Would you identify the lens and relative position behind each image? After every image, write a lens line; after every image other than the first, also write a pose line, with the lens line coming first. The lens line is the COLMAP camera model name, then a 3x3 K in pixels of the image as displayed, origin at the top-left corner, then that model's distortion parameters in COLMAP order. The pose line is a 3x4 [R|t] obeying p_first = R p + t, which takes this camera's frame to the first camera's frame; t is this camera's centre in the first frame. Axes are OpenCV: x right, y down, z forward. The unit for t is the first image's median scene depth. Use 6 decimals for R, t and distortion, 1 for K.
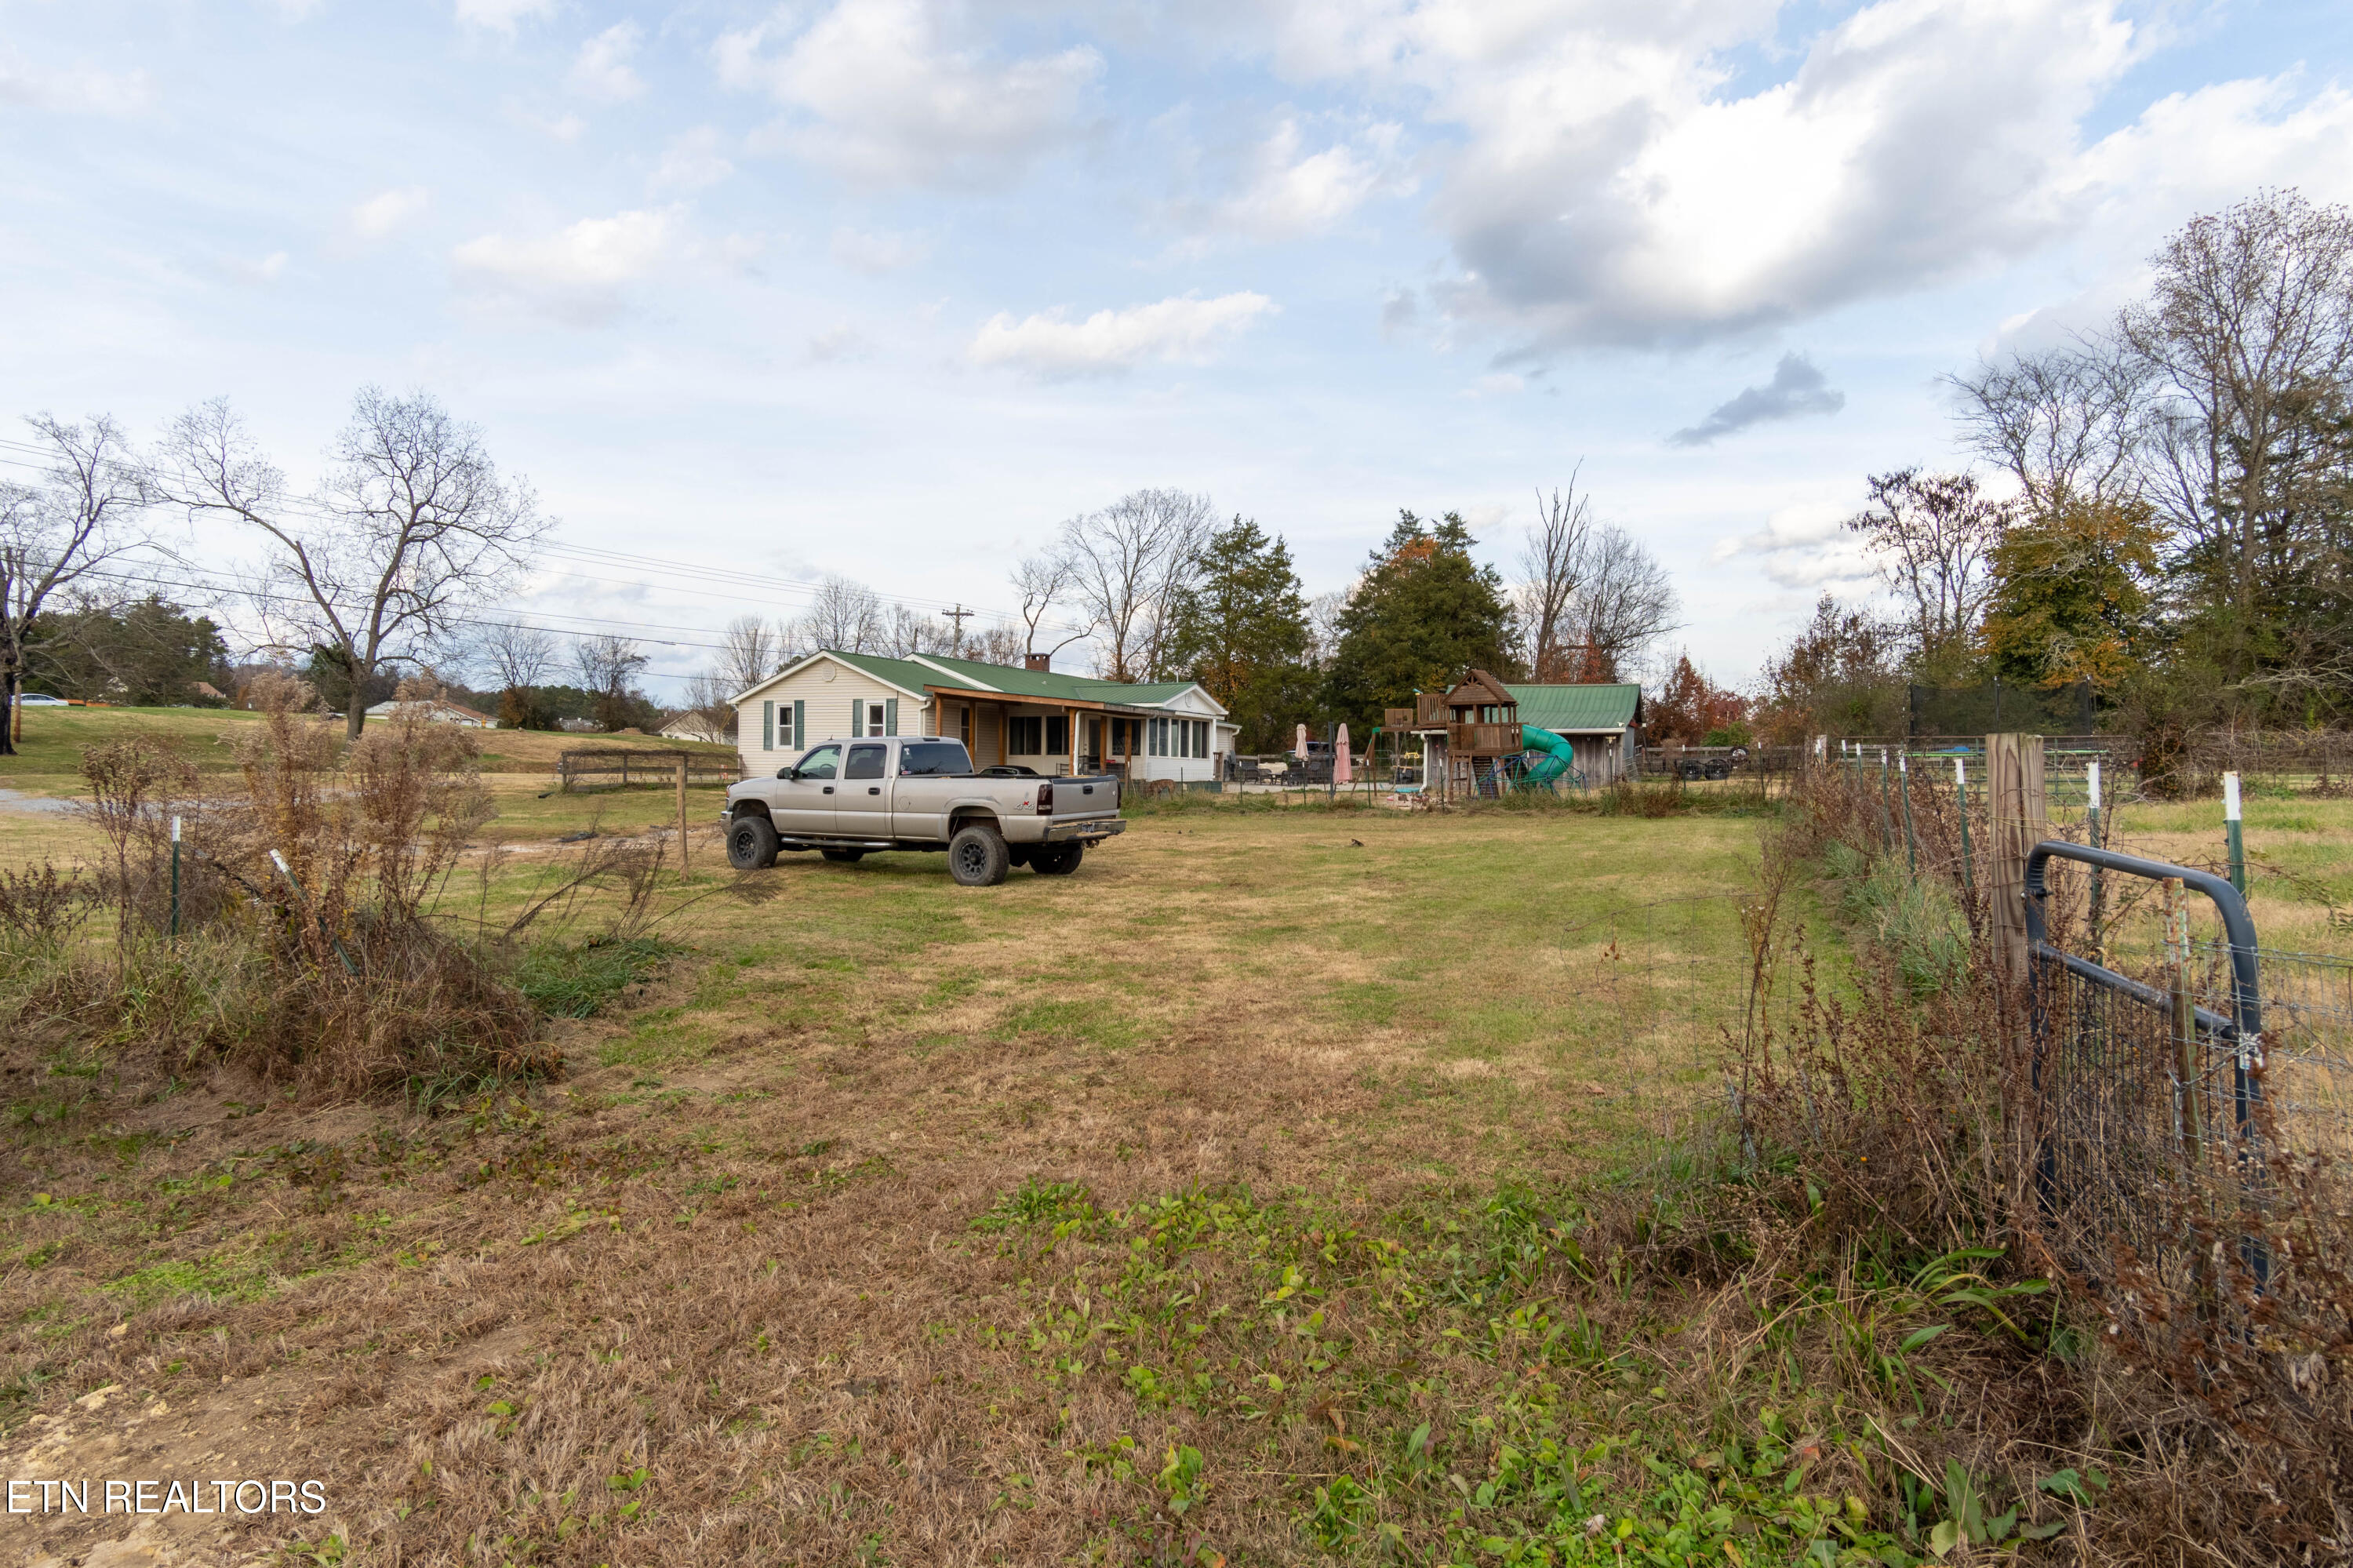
lens RADIAL K [[1231.7, 0, 1176.5], [0, 1231.7, 784.0], [0, 0, 1]] dist [0.000643, 0.001572]
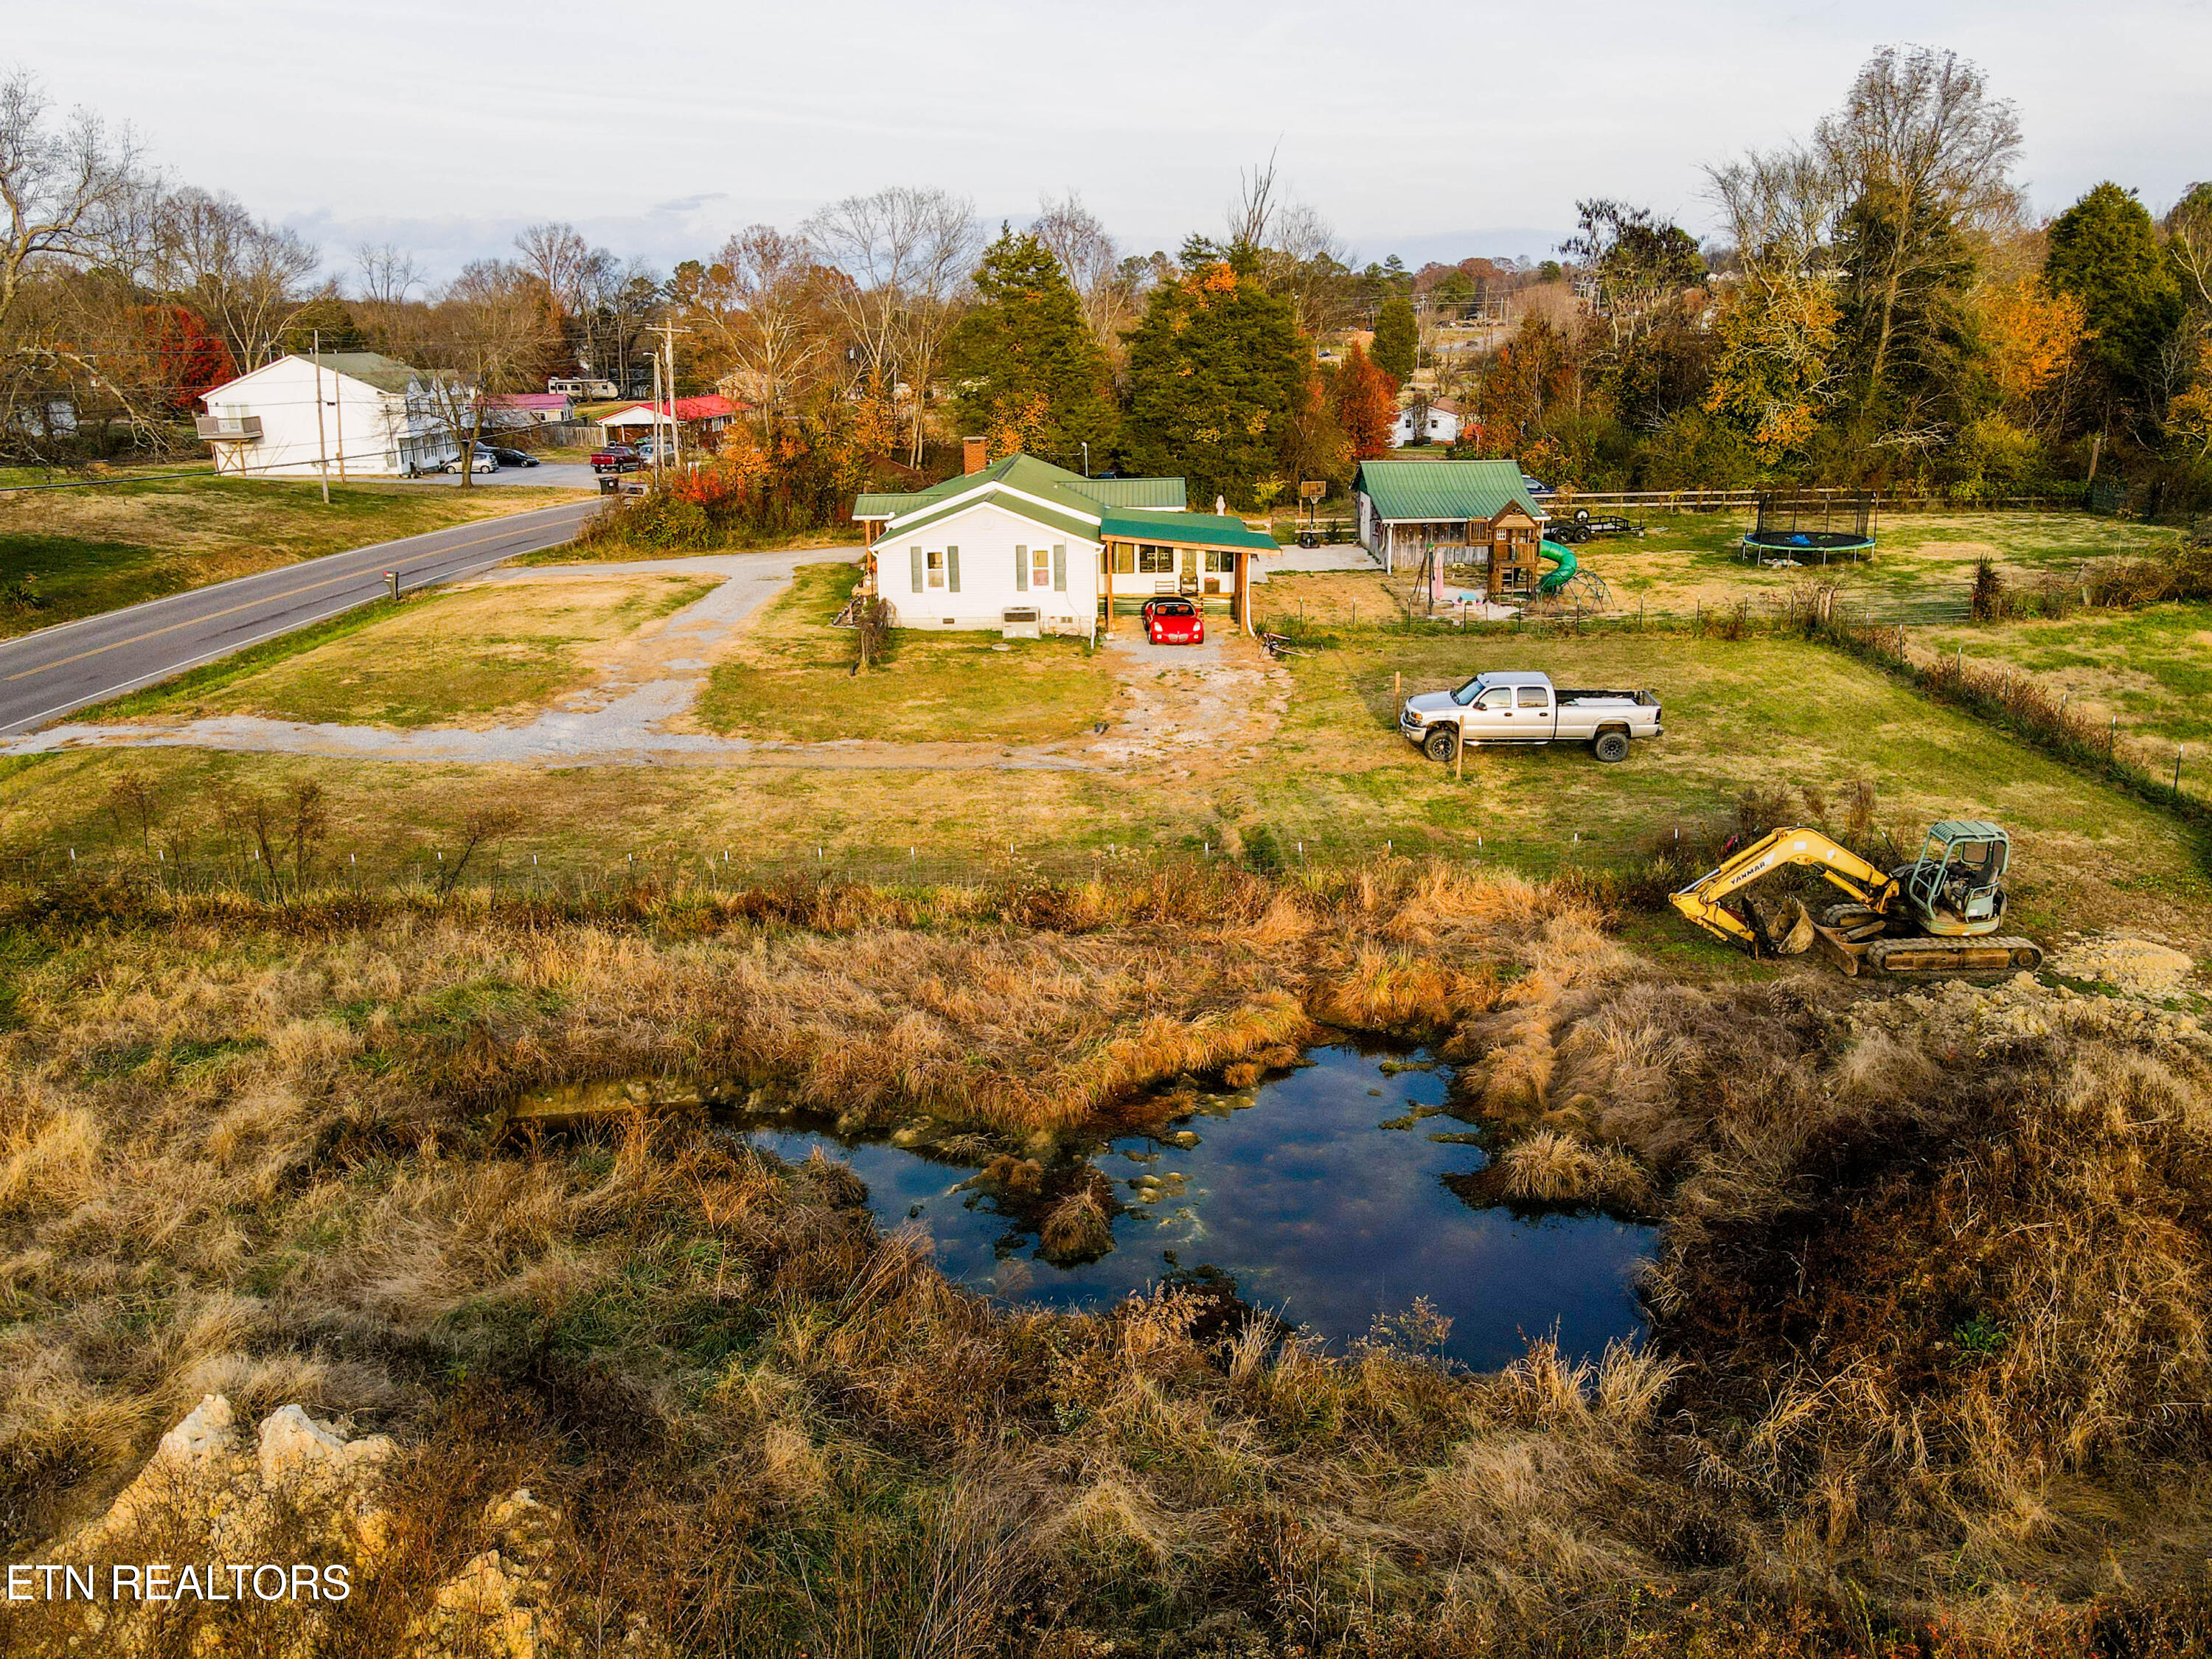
lens RADIAL K [[1633.6, 0, 1106.0], [0, 1633.6, 829.5], [0, 0, 1]] dist [-0.004008, 0.038832]
pose [[0.902067, -0.148362, 0.405295, -0.680096], [0.029062, 0.957809, 0.285932, -0.200052], [-0.430617, -0.246151, 0.868320, -0.306076]]
